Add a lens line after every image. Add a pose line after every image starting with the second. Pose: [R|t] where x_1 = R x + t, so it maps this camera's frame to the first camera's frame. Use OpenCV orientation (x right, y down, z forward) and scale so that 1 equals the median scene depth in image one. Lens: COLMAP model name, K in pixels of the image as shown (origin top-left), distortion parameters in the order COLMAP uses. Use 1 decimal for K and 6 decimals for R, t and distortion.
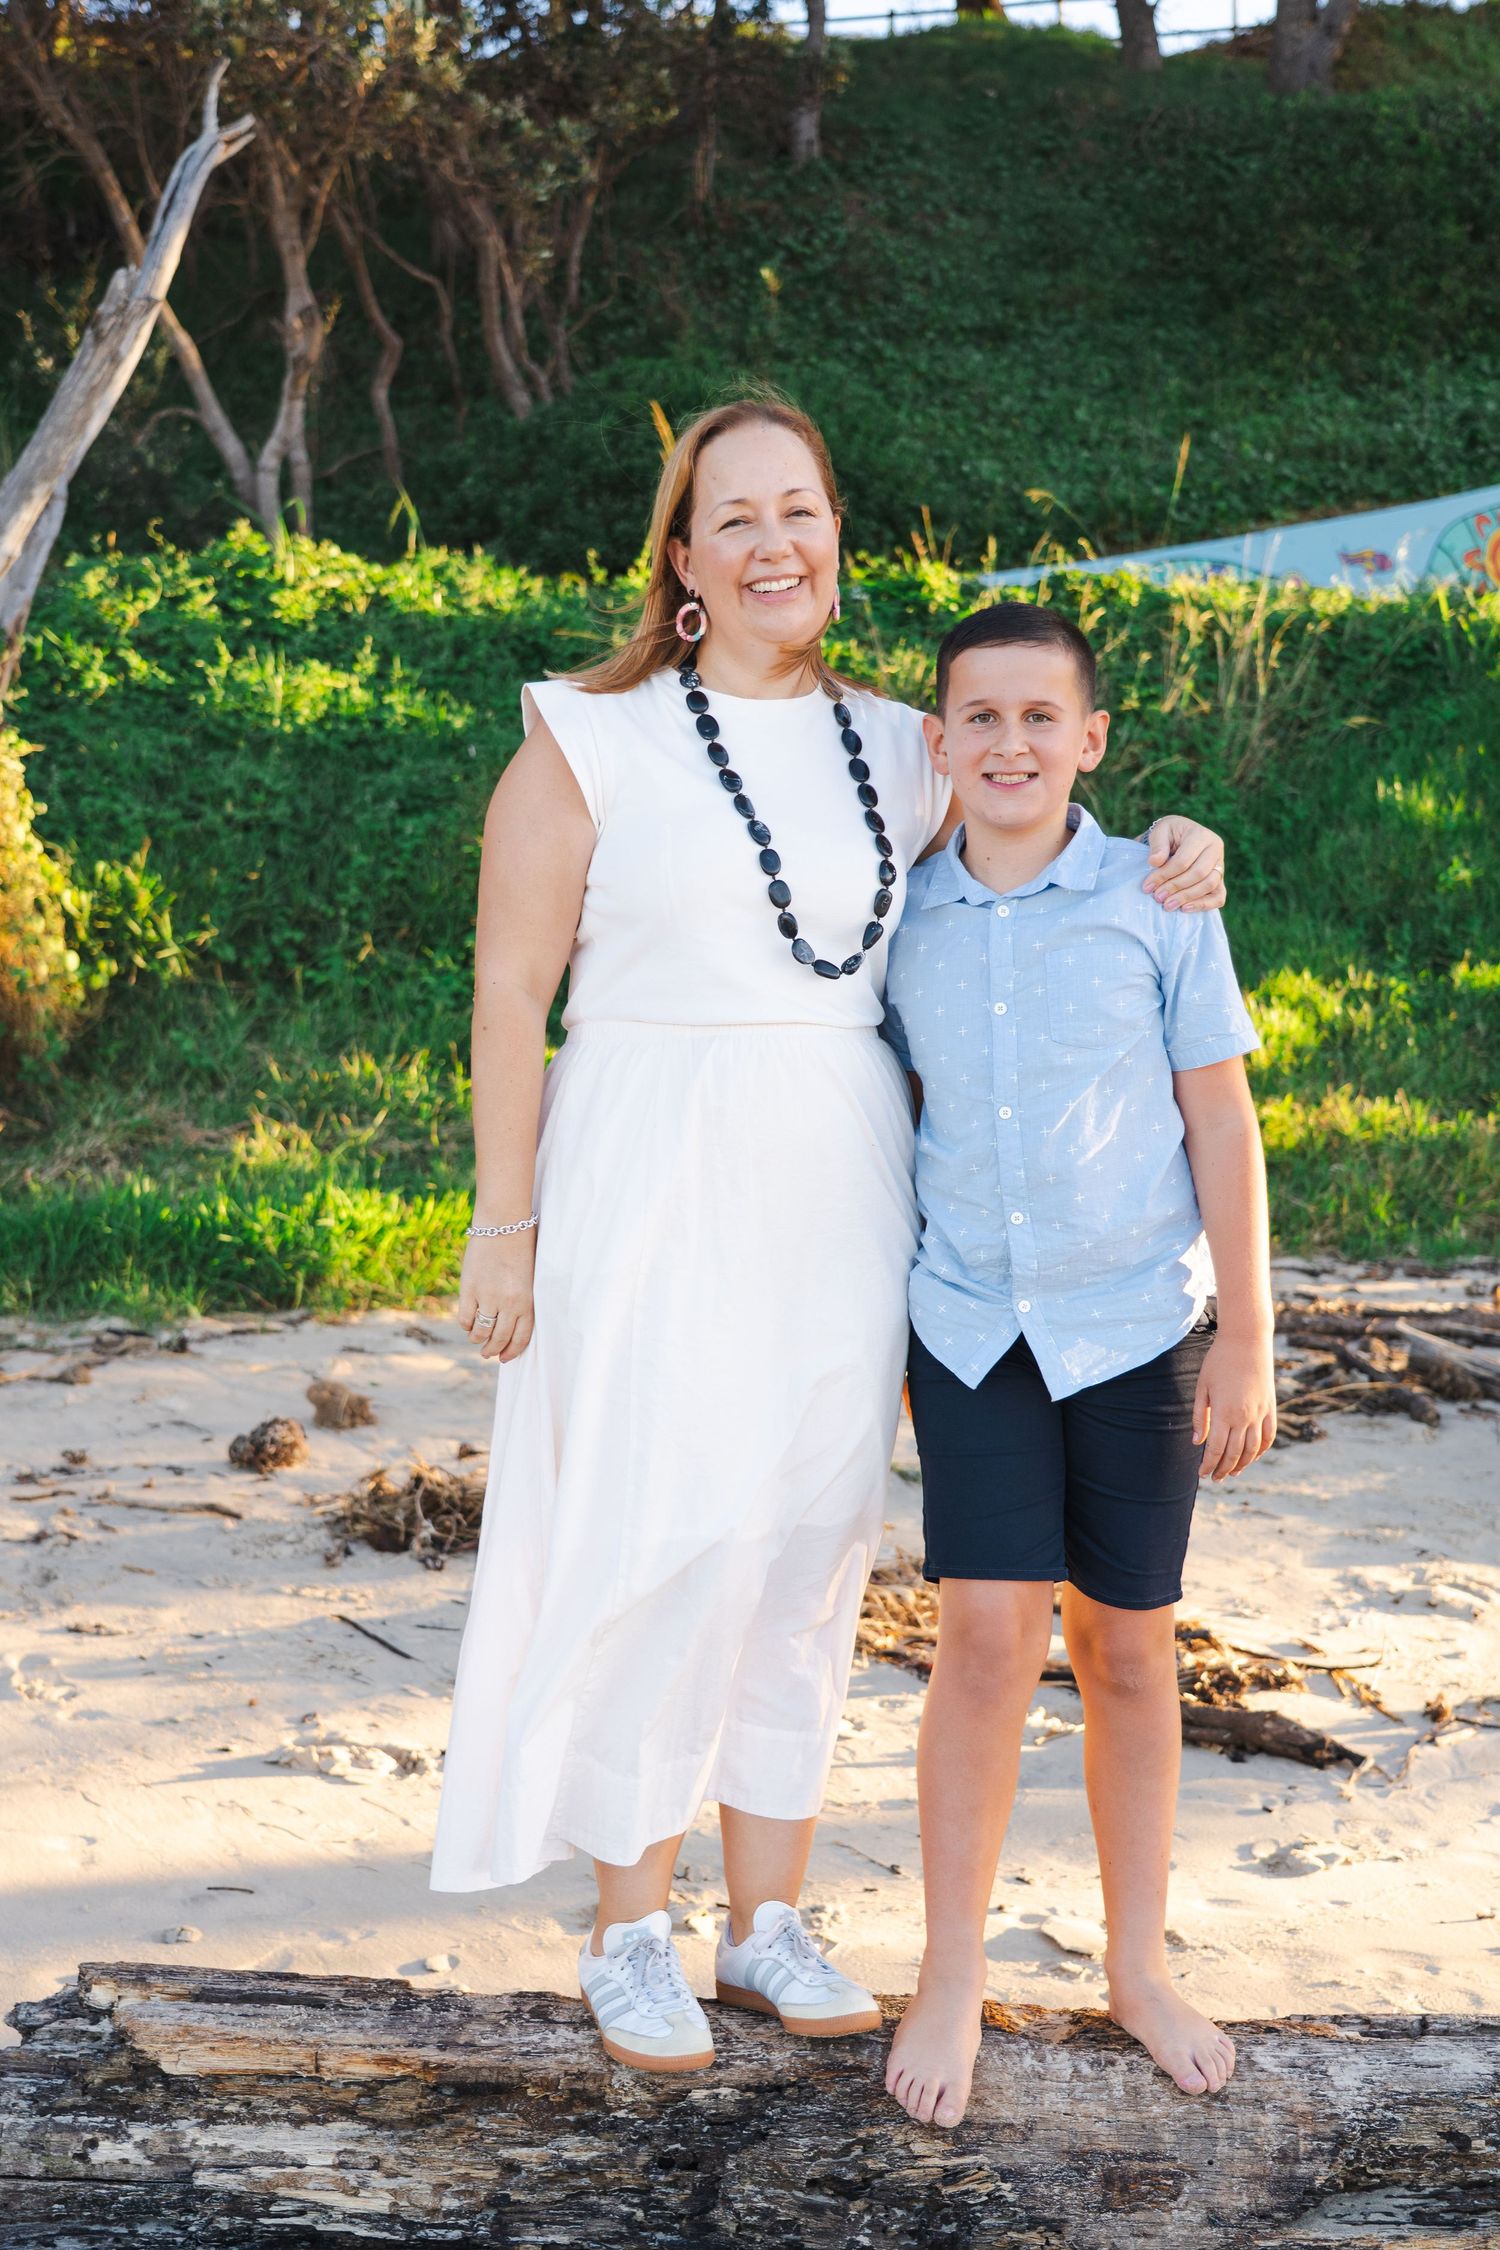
lens RADIAL K [[2691.9, 0, 772.6], [0, 2691.9, 1129.9], [0, 0, 1]] dist [0.035120, 0.000000]
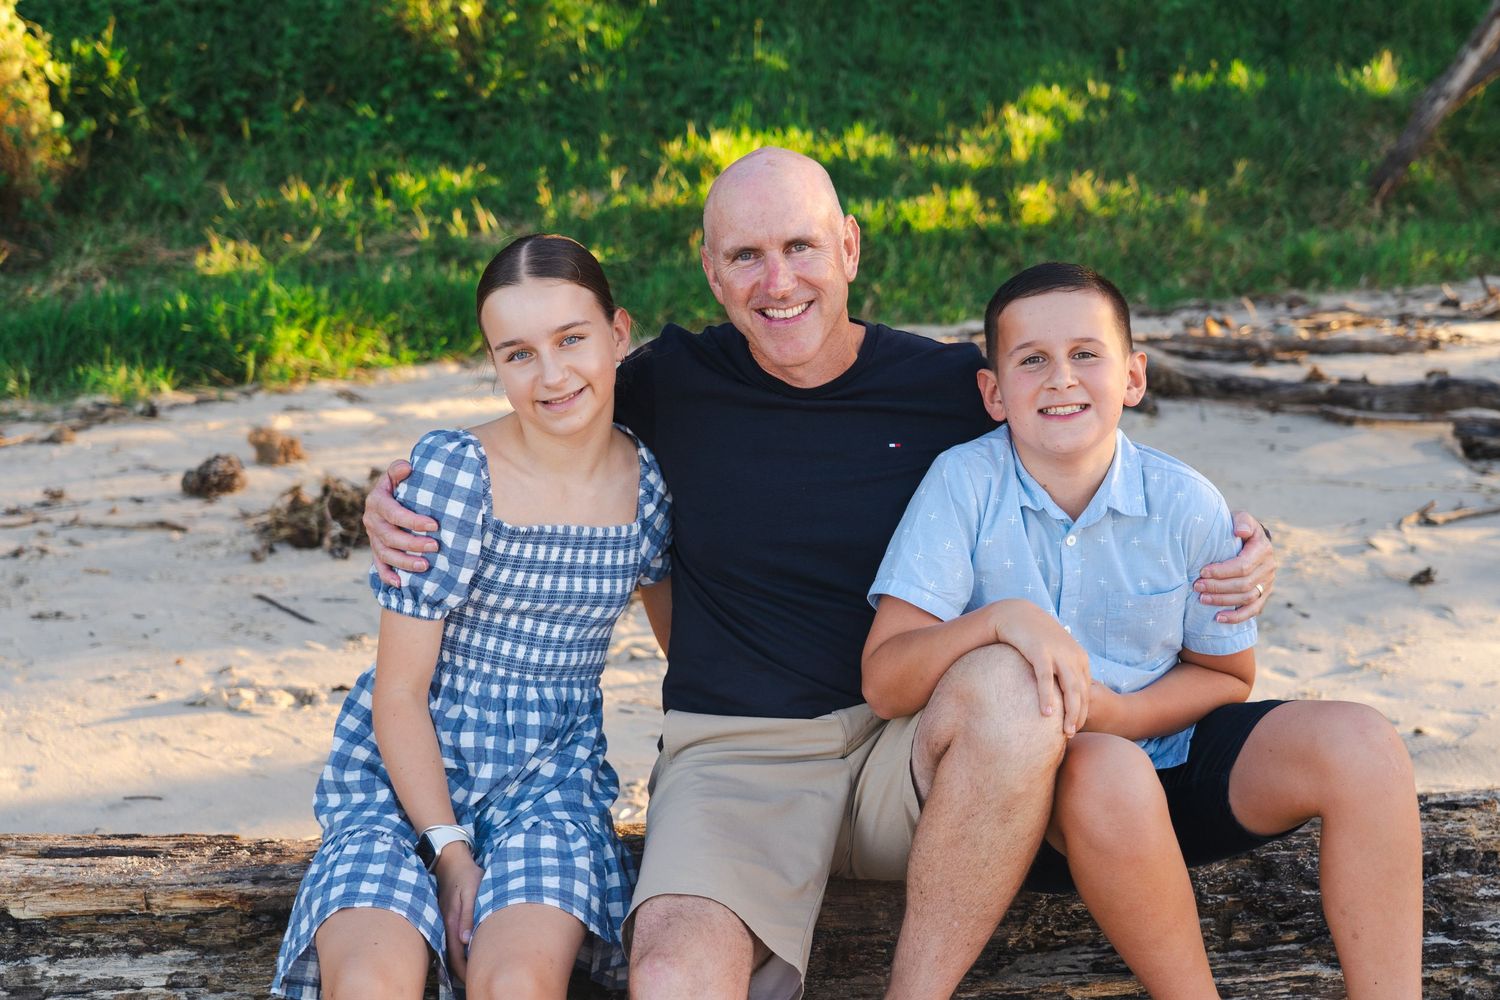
lens RADIAL K [[2037.0, 0, 753.5], [0, 2037.0, 497.1], [0, 0, 1]] dist [0.042472, 0.000000]
pose [[0.998048, -0.055565, 0.028516, 0.021293], [0.052344, 0.993261, 0.103404, 0.027936], [-0.034070, -0.101710, 0.994231, 0.040756]]
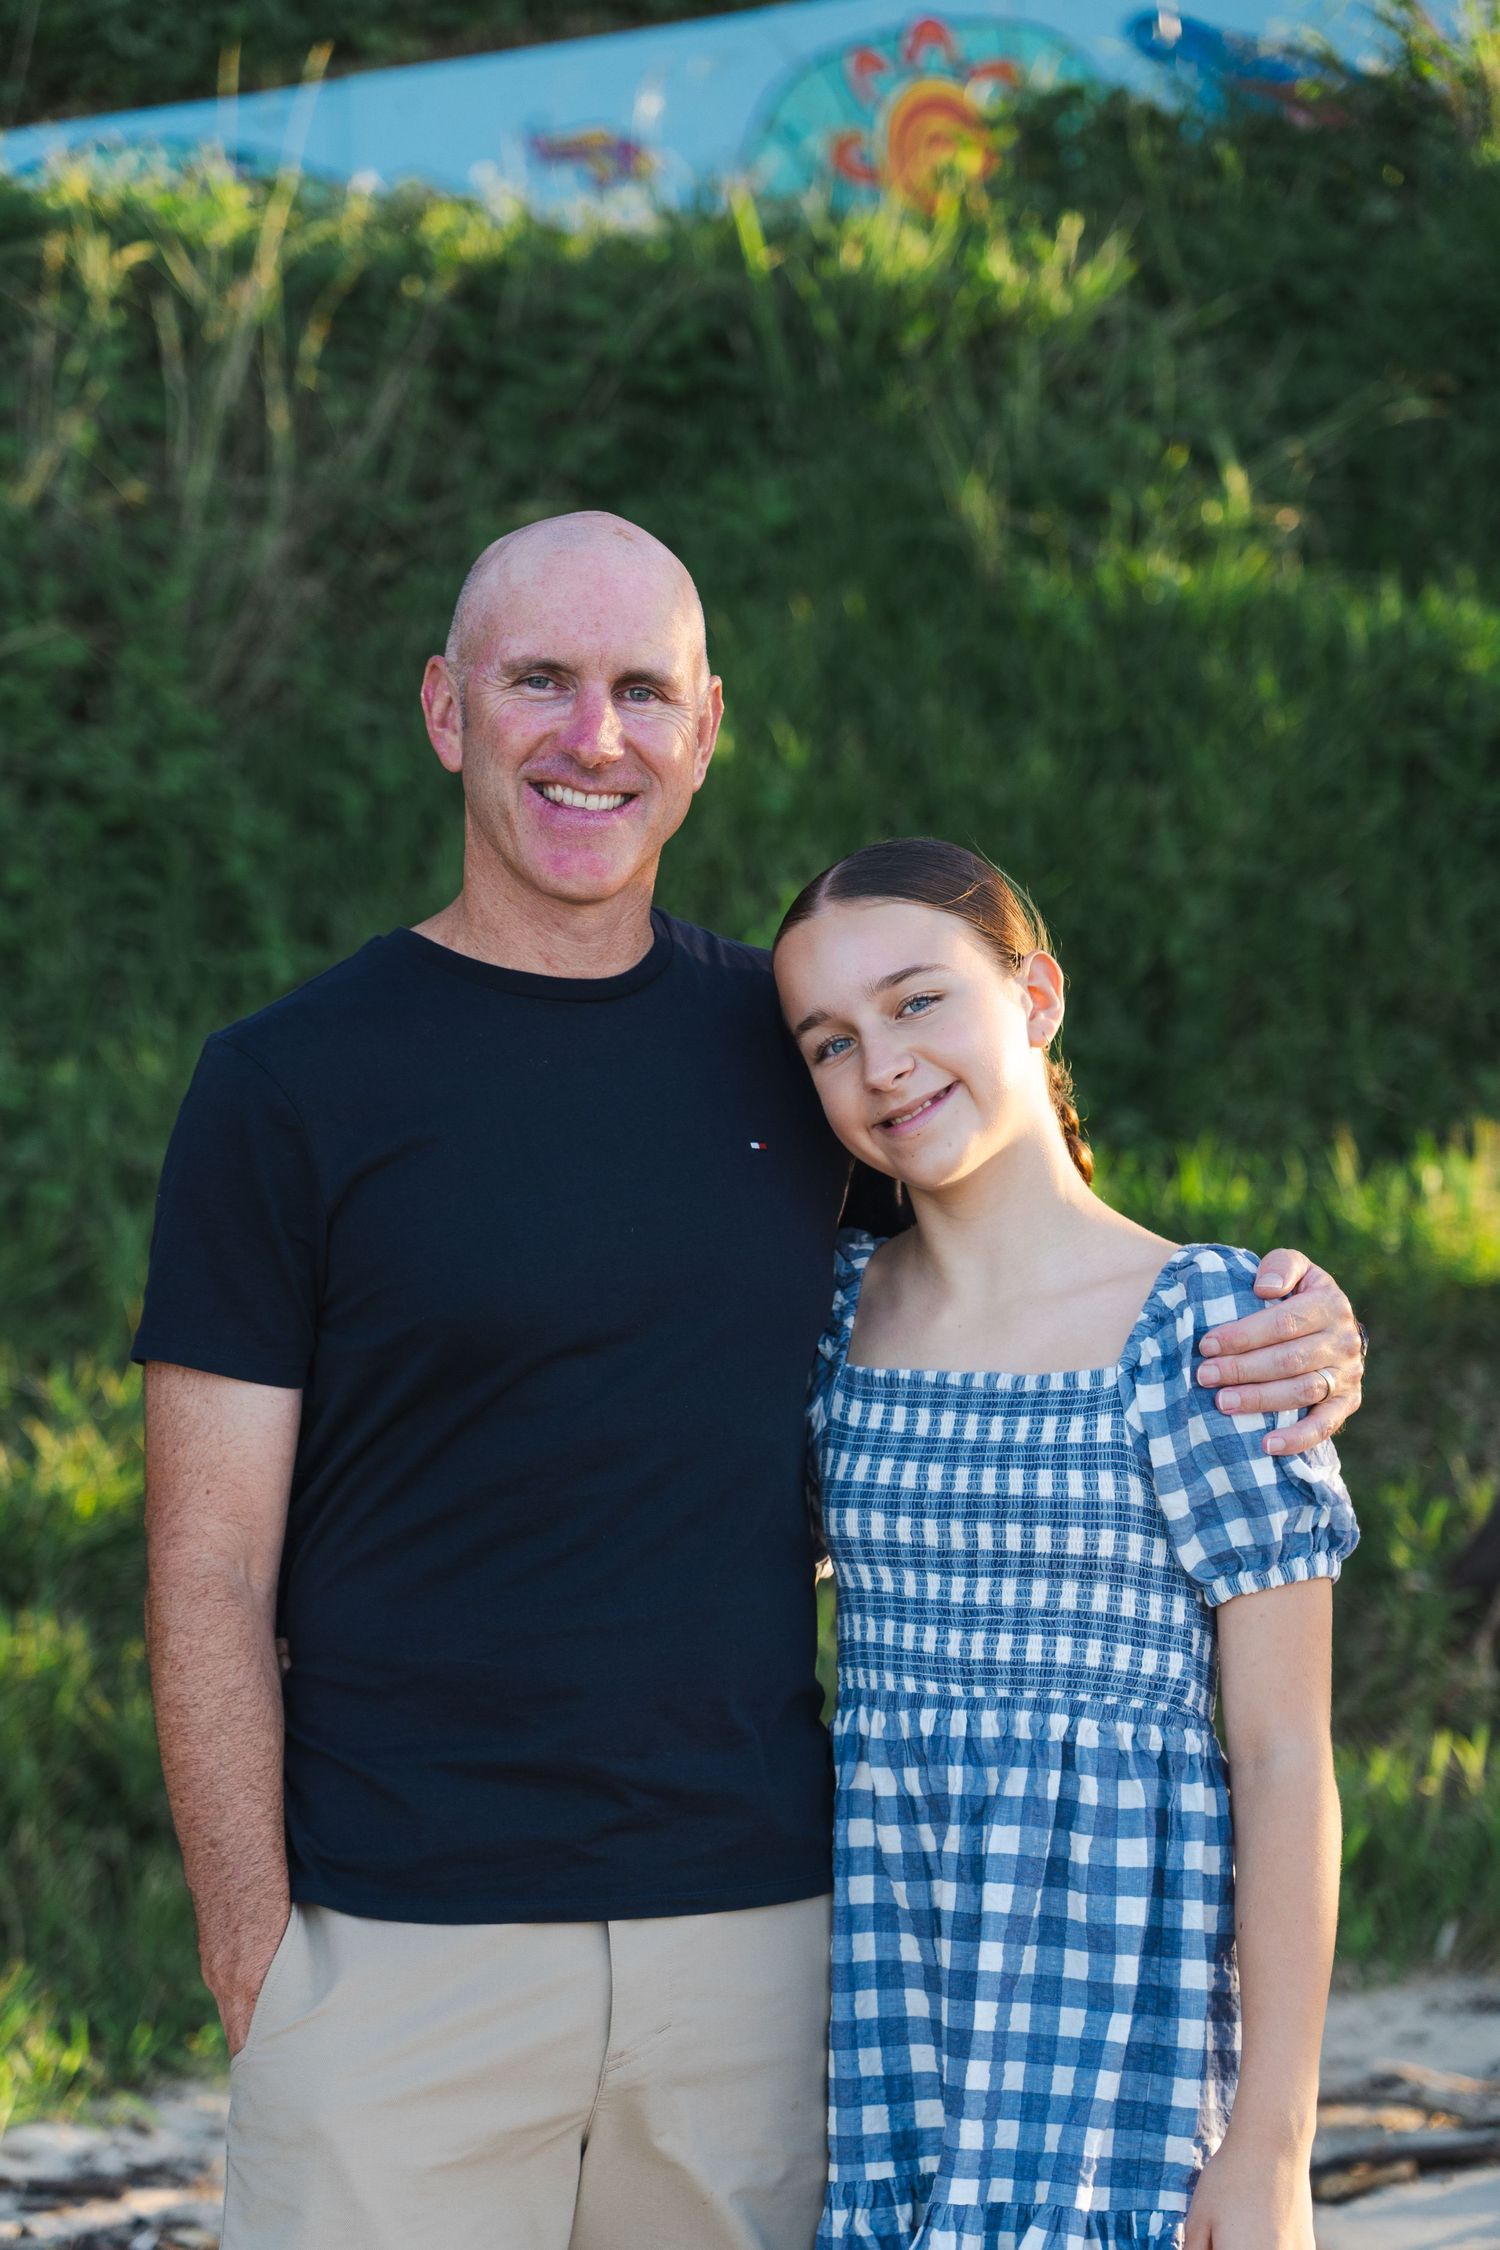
lens RADIAL K [[6131.0, 0, 751.3], [0, 6131.0, 1122.4], [0, 0, 1]] dist [0.070308, 0.000000]
pose [[0.975640, -0.025275, 0.217917, 0.074144], [0.039251, 0.997423, -0.060049, -0.021125], [-0.215838, 0.067139, 0.974118, 0.212159]]
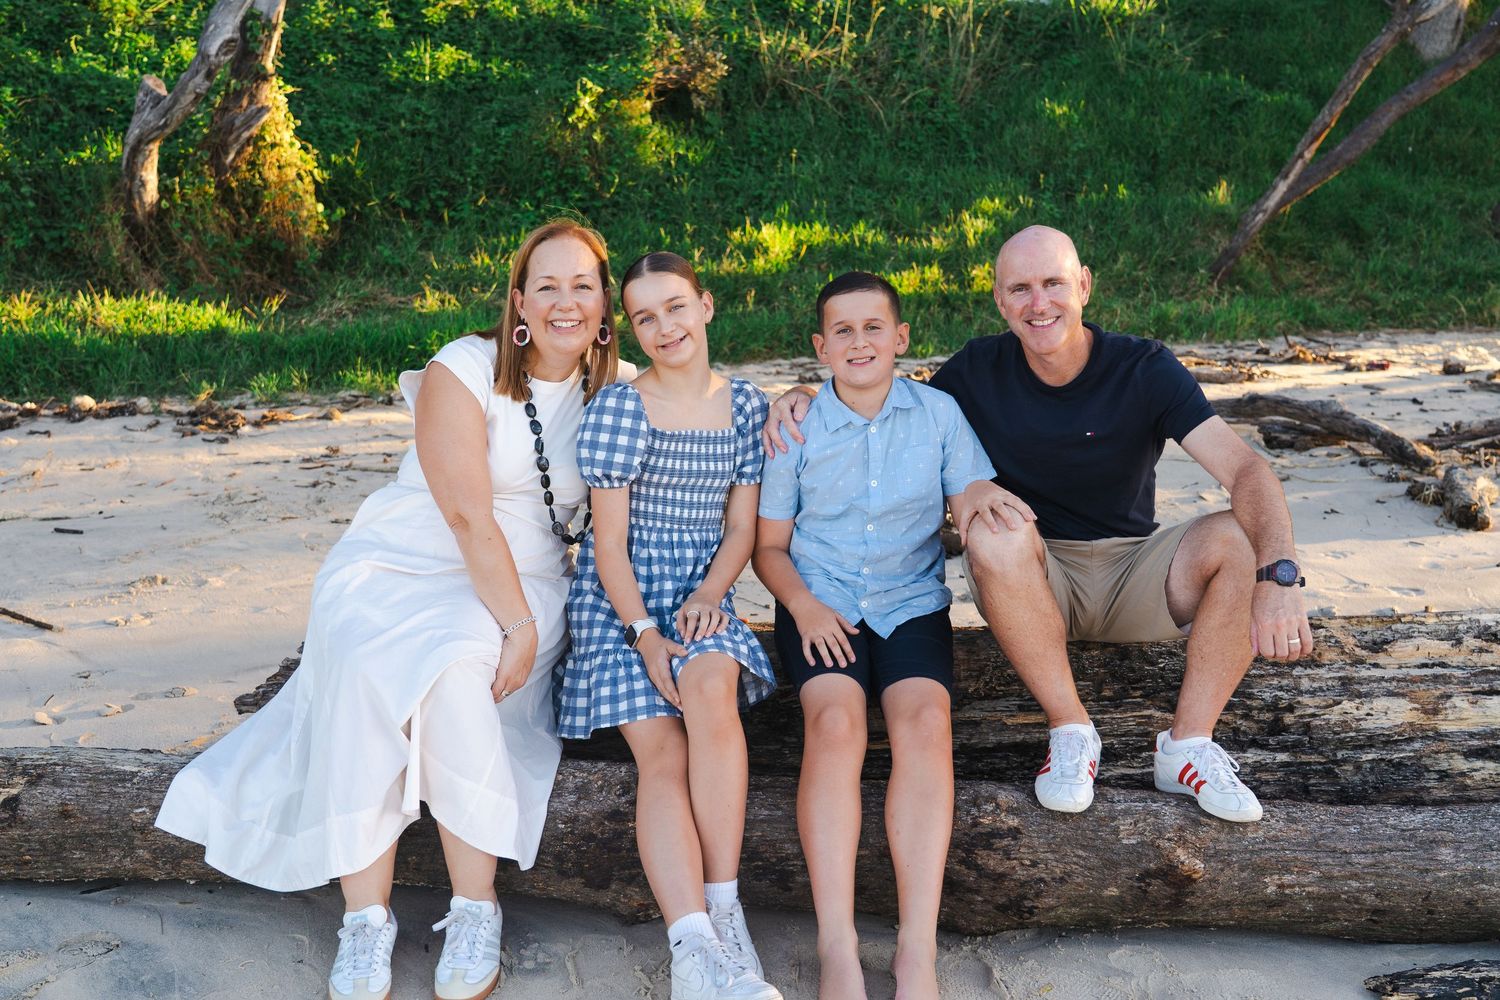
lens RADIAL K [[1463.1, 0, 749.4], [0, 1463.1, 499.3], [0, 0, 1]] dist [0.019265, 0.000000]
pose [[0.999357, -0.032132, 0.015940, 0.007901], [0.030277, 0.993966, 0.105428, 0.037245], [-0.019231, -0.104877, 0.994299, -0.011601]]
